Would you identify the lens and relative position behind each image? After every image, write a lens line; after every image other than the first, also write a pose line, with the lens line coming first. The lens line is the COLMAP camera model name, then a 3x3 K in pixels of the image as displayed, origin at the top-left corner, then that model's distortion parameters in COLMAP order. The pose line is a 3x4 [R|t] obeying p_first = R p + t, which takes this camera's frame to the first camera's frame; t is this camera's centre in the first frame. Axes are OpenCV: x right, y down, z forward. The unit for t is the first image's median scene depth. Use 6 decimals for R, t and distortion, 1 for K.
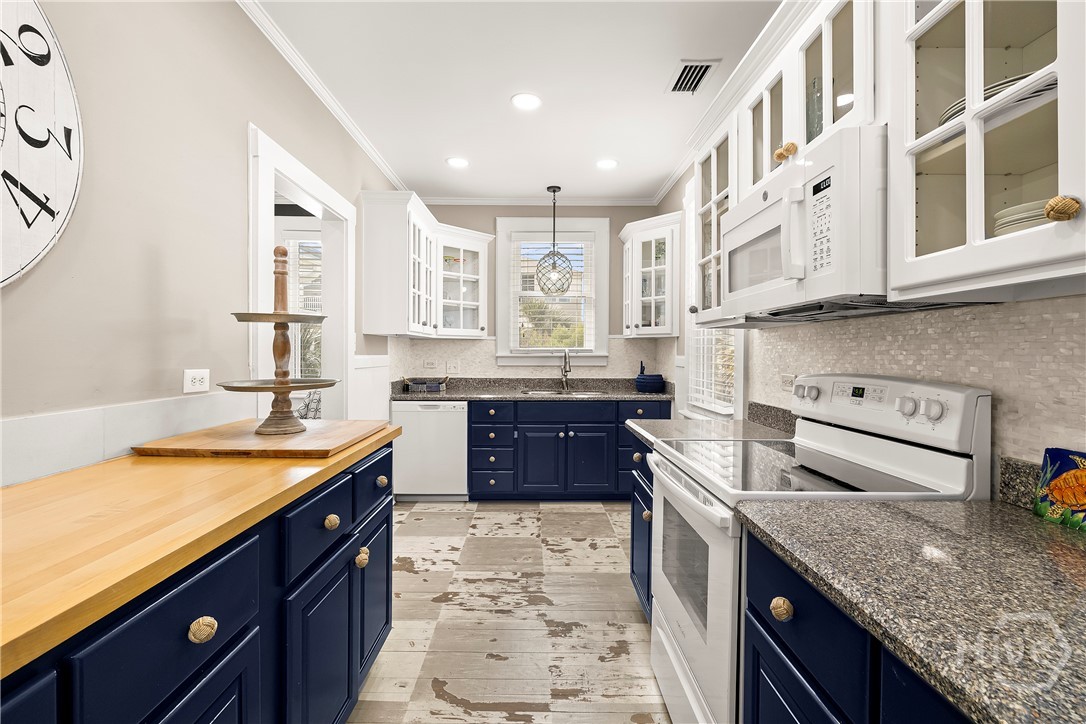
lens RADIAL K [[497.0, 0, 541.2], [0, 497.0, 355.0], [0, 0, 1]] dist [-0.000034, -0.000004]
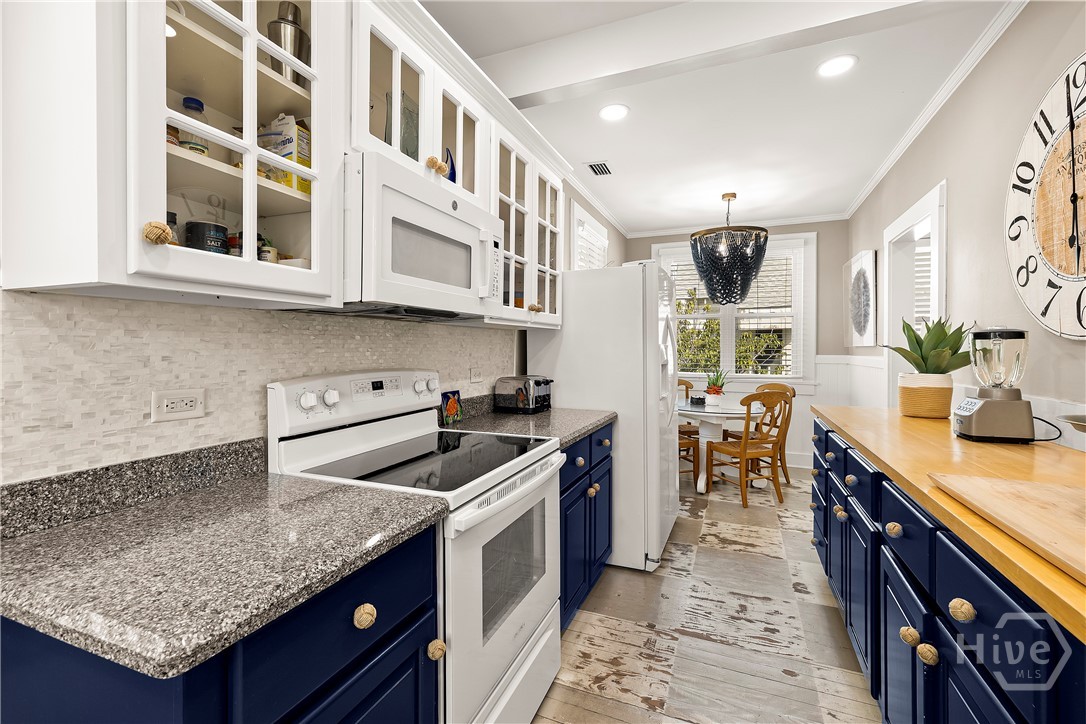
lens RADIAL K [[460.5, 0, 545.4], [0, 460.5, 352.0], [0, 0, 1]] dist [-0.000125, -0.000002]
pose [[-0.923255, -0.007963, 0.384104, -0.110121], [-0.002853, 0.999900, 0.013871, -0.016100], [-0.384176, 0.011711, -0.923185, 1.800844]]
